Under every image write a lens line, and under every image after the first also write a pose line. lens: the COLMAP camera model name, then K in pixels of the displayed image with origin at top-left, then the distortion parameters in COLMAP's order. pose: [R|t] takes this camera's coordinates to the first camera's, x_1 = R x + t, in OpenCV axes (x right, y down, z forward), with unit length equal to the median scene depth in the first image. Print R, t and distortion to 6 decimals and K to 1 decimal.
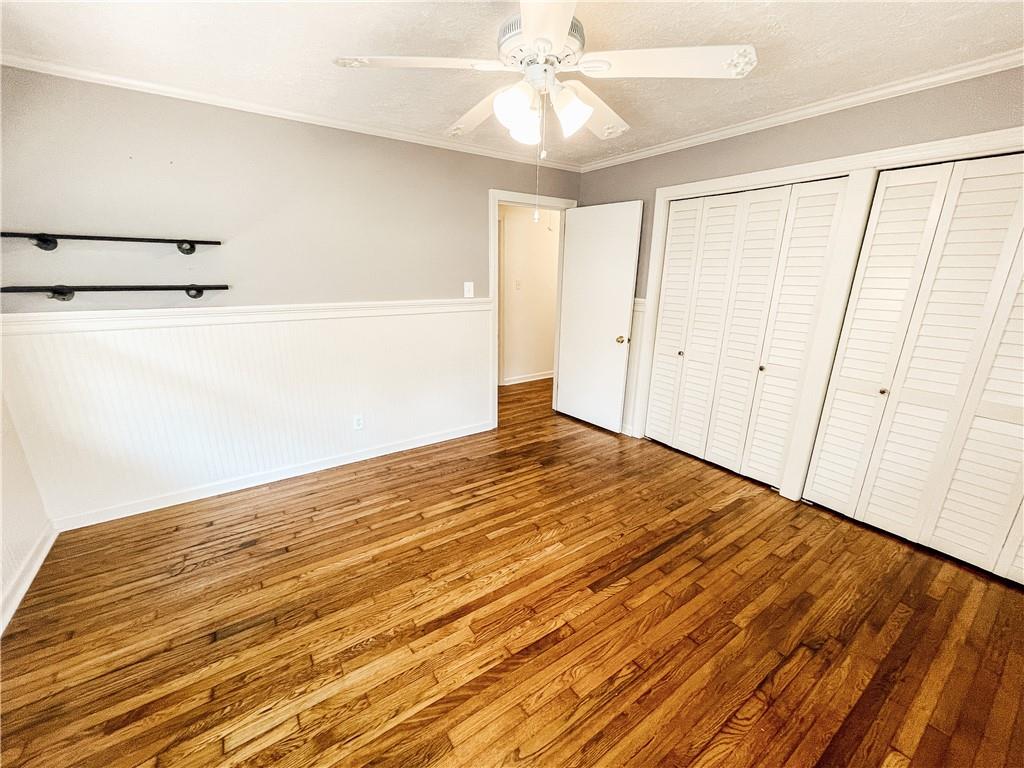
lens RADIAL K [[411.3, 0, 510.5], [0, 411.3, 388.1], [0, 0, 1]] dist [0.001270, 0.000053]
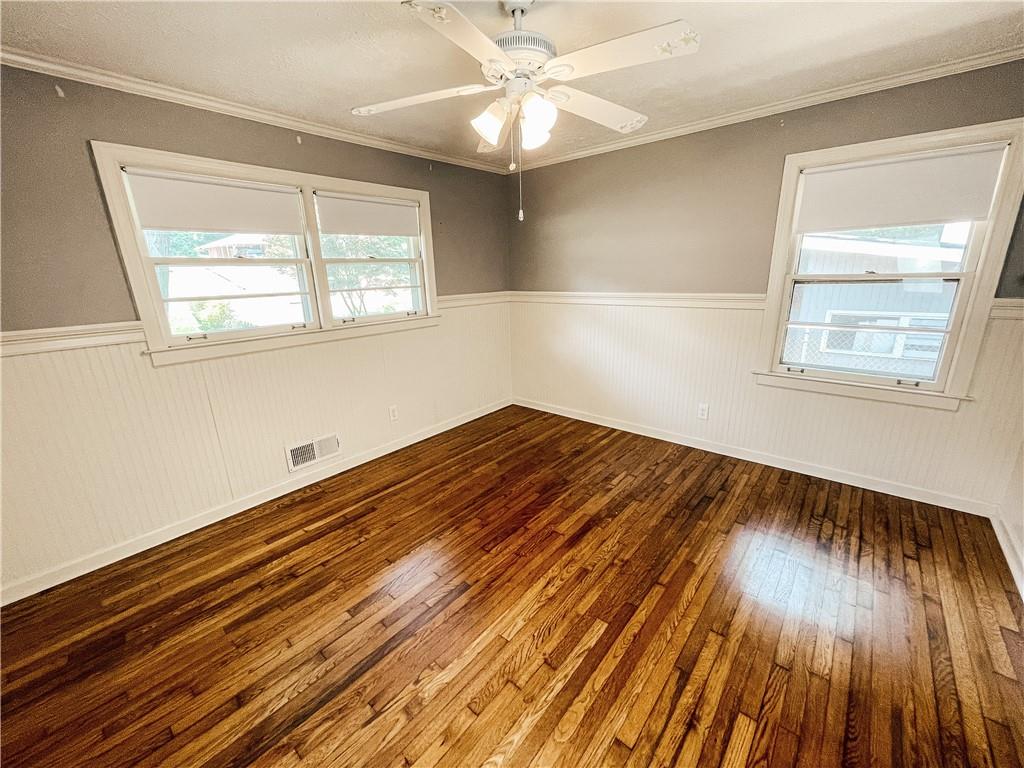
lens RADIAL K [[411.3, 0, 510.5], [0, 411.3, 388.1], [0, 0, 1]] dist [0.001270, 0.000053]
pose [[-0.966625, 0.086196, -0.241258, 0.351100], [-0.055096, 0.849726, 0.524338, -0.530636], [0.250199, 0.520131, -0.816617, 1.889090]]
